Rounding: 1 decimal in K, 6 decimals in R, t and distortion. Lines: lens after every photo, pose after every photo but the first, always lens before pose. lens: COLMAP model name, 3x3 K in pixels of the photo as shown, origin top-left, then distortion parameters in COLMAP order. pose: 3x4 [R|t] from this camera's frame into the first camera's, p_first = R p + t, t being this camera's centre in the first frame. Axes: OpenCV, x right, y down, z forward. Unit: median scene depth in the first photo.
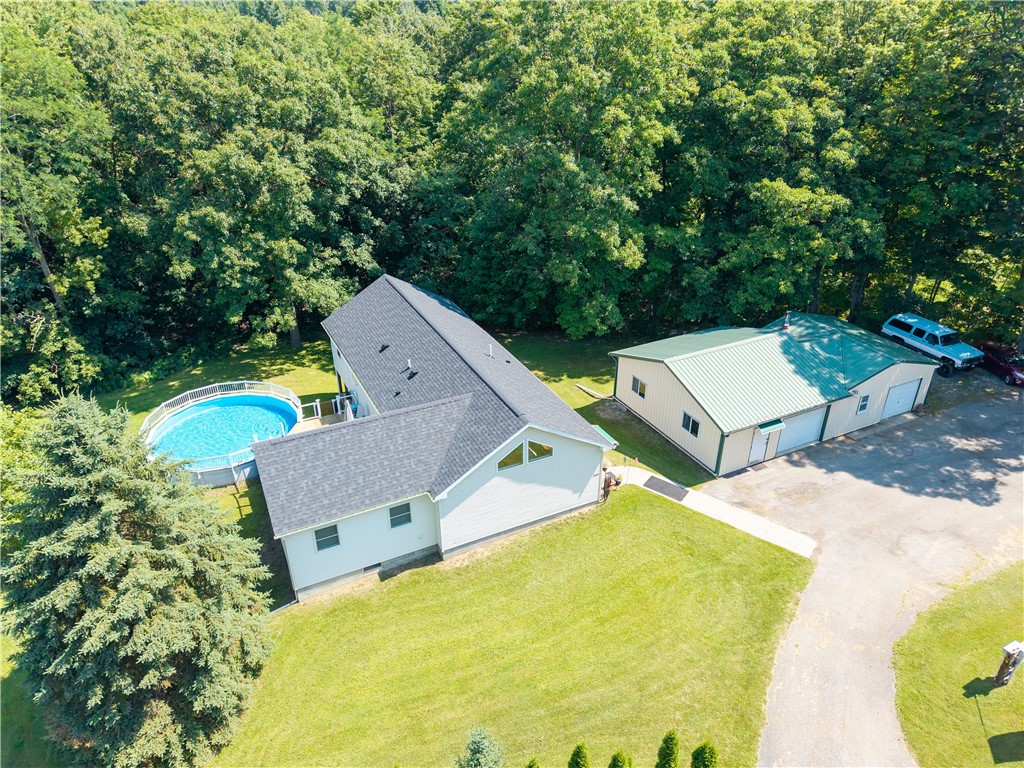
lens RADIAL K [[686.9, 0, 511.1], [0, 686.9, 381.1], [0, 0, 1]] dist [-0.012000, -0.006162]
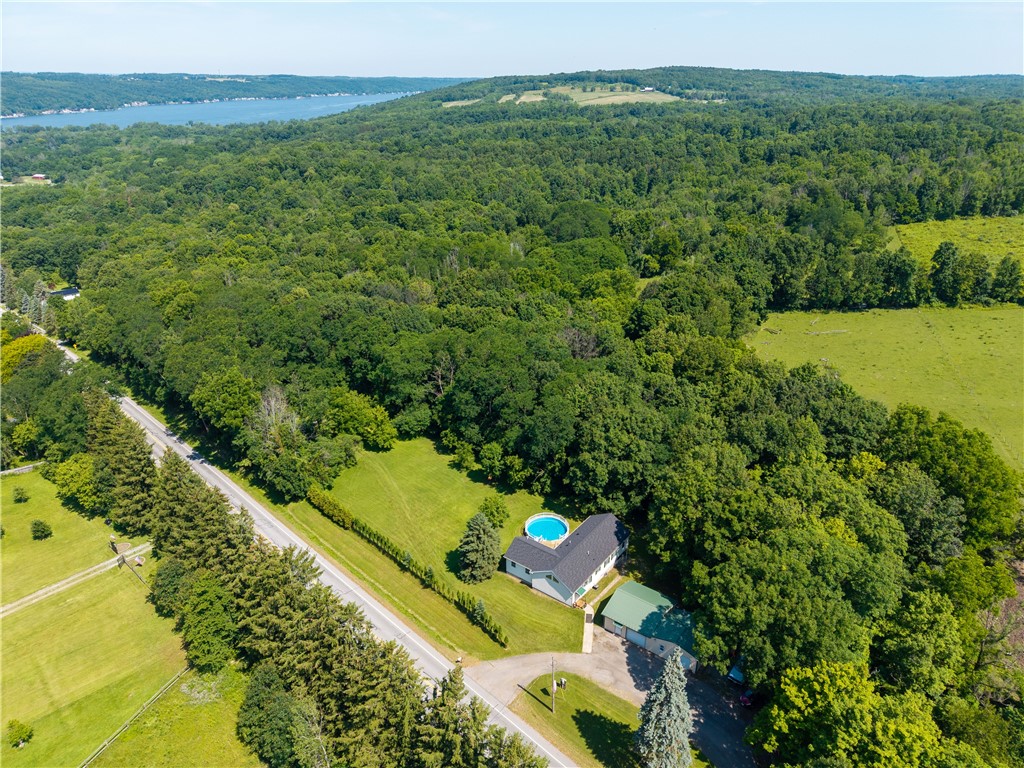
lens RADIAL K [[686.9, 0, 511.1], [0, 686.9, 384.2], [0, 0, 1]] dist [-0.012000, -0.006162]
pose [[0.442092, 0.368512, -0.817773, 2.213849], [-0.417645, 0.891418, 0.175917, -1.200130], [0.793805, 0.263767, 0.547996, -1.316575]]
